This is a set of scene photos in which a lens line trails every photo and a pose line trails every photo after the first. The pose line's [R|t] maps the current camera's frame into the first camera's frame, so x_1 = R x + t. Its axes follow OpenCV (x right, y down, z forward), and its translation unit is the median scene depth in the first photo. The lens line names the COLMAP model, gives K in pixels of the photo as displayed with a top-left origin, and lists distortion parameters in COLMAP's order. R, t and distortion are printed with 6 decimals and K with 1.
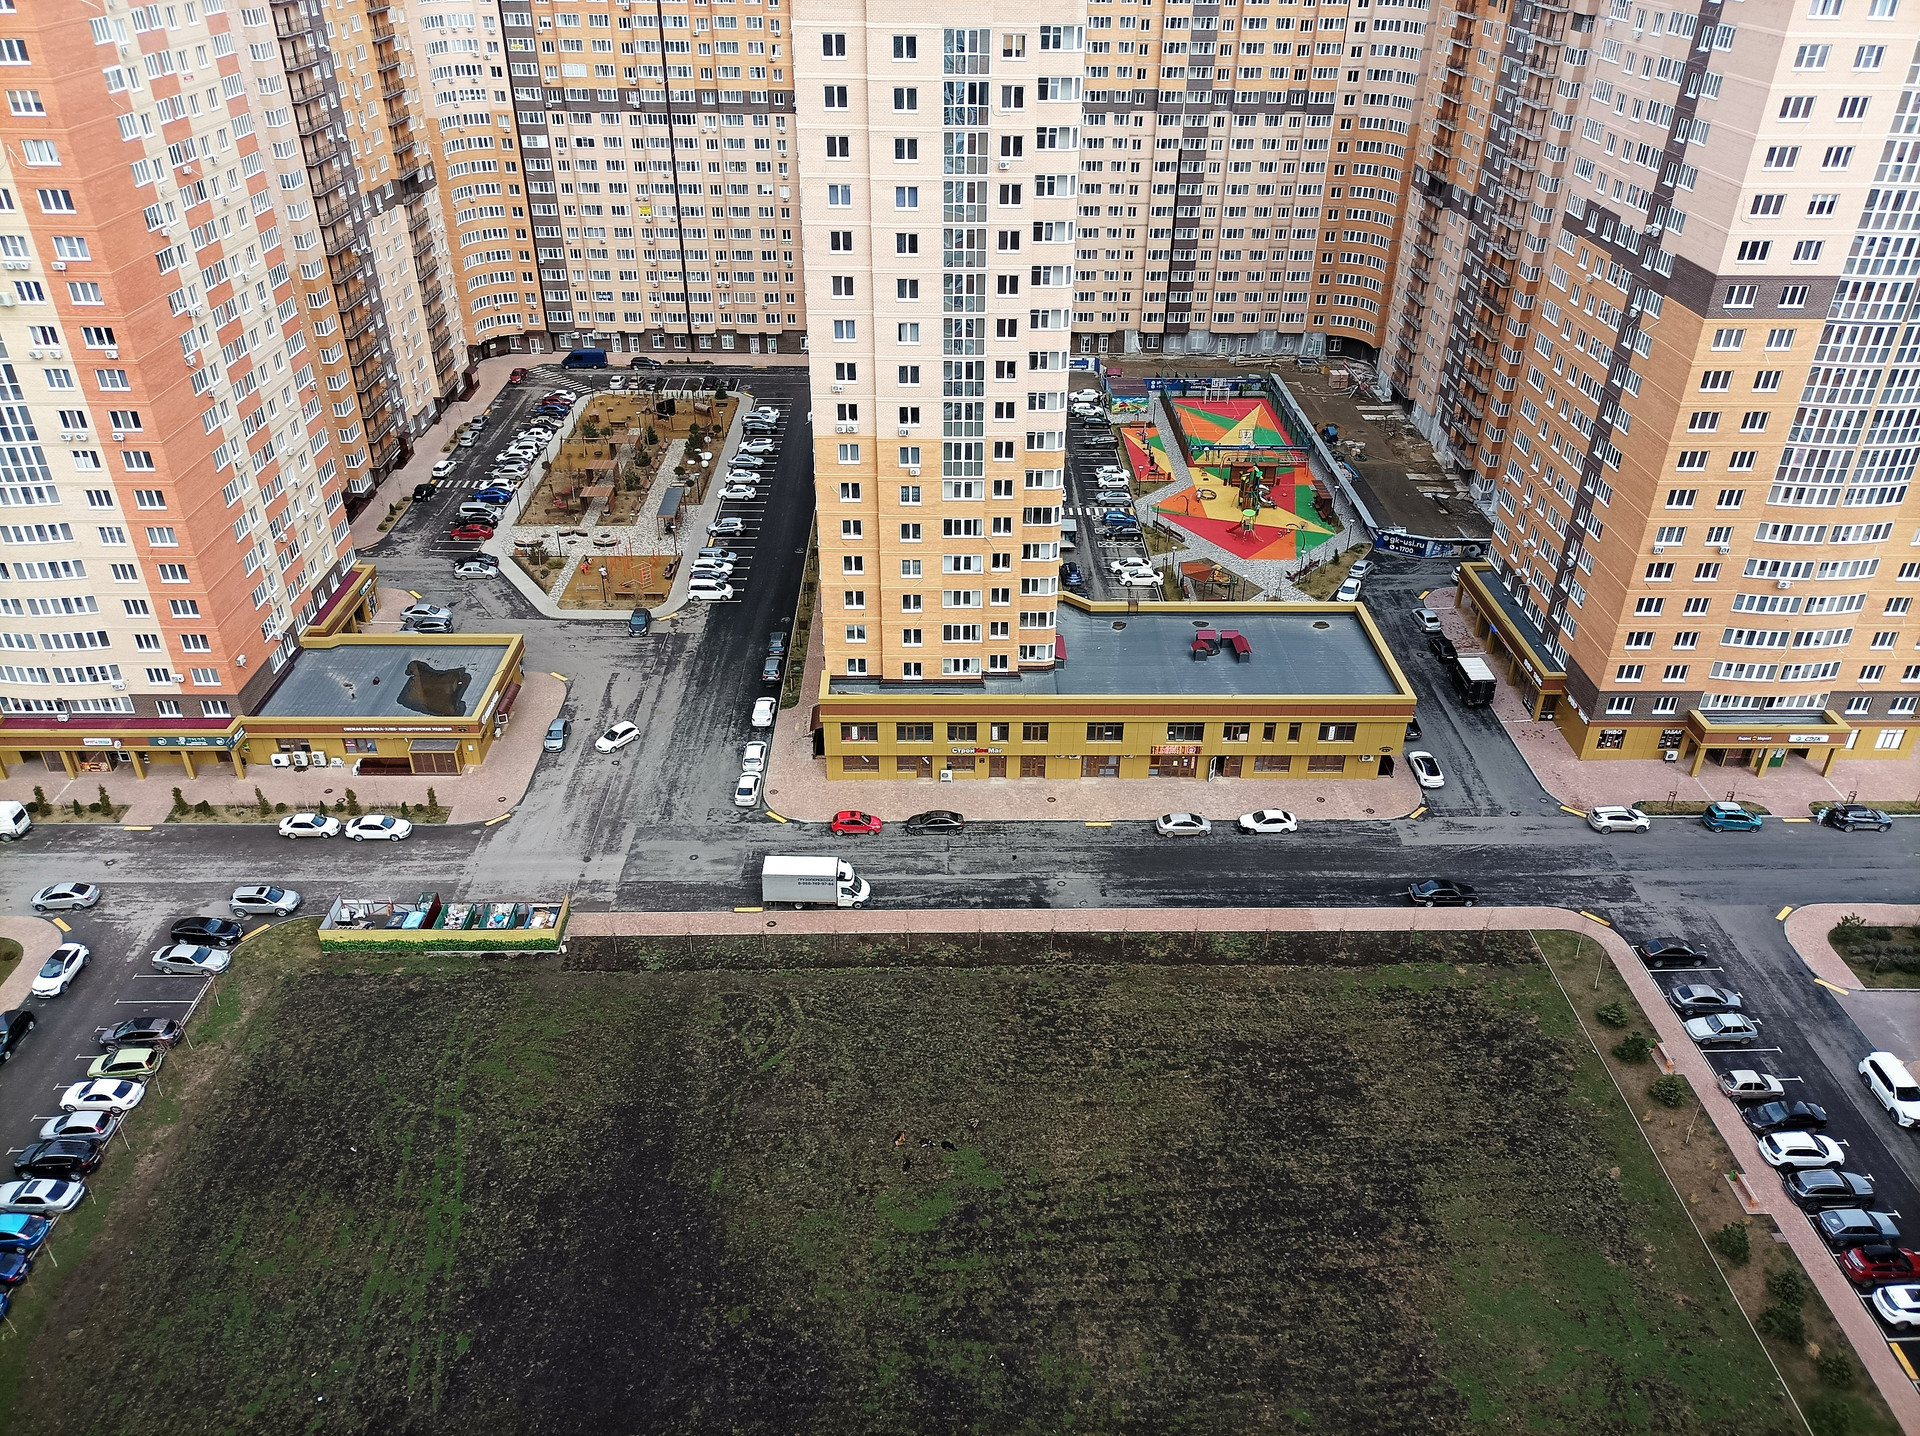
lens RADIAL K [[1430.5, 0, 950.8], [0, 1430.5, 730.0], [0, 0, 1]] dist [0.037032, -0.032456]
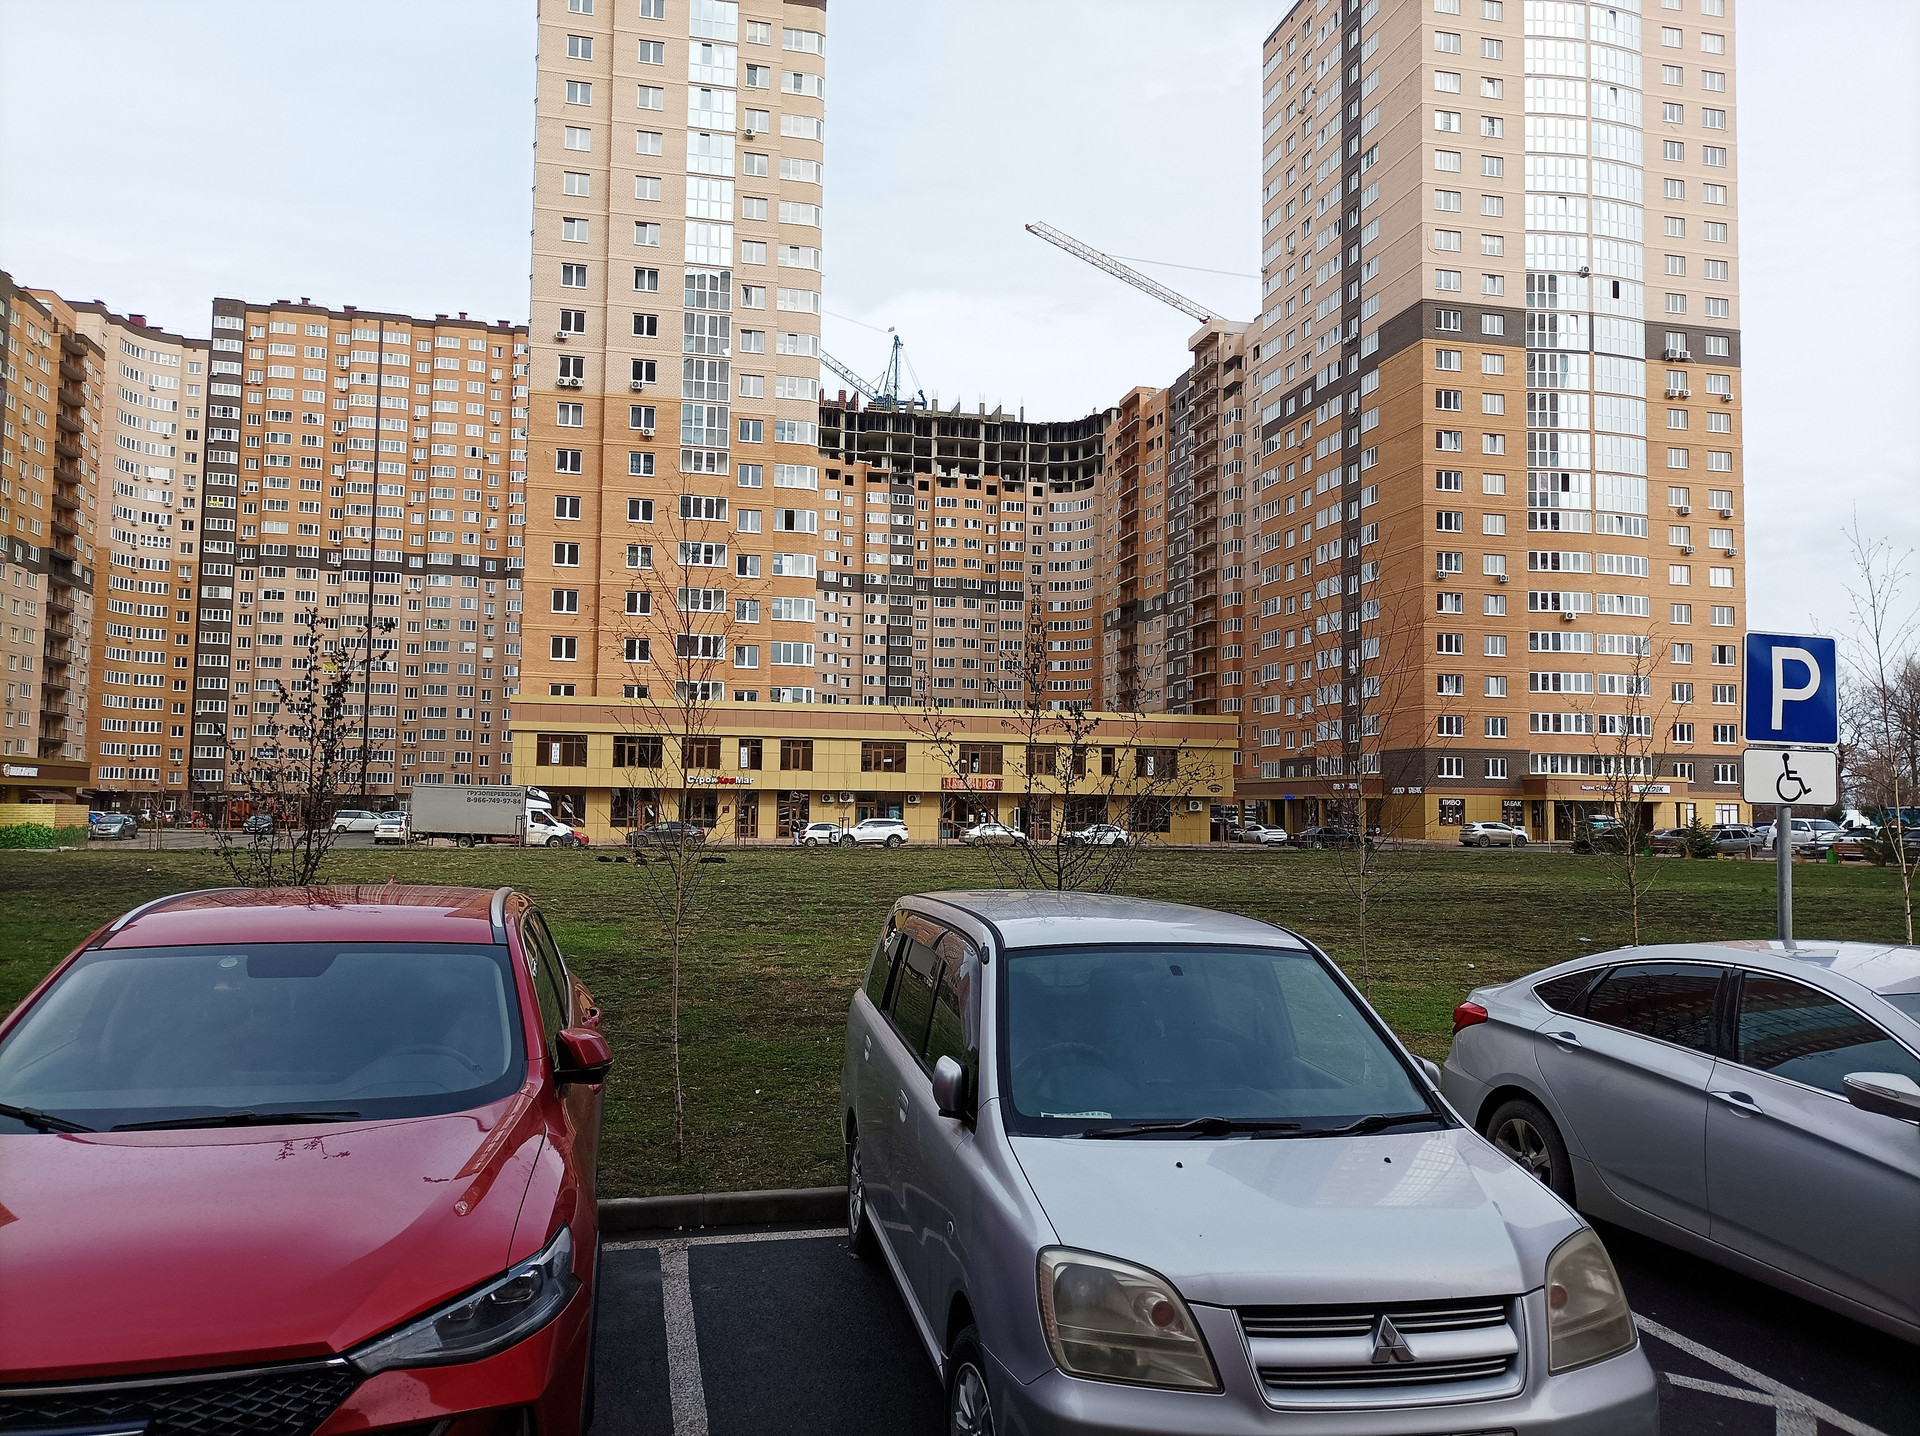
lens RADIAL K [[1430.5, 0, 962.4], [0, 1430.5, 718.0], [0, 0, 1]] dist [0.037032, -0.032456]
pose [[0.975878, 0.022265, 0.217179, -0.013273], [0.107443, 0.816994, -0.566549, 0.257023], [-0.190048, 0.576217, 0.794894, 0.201762]]
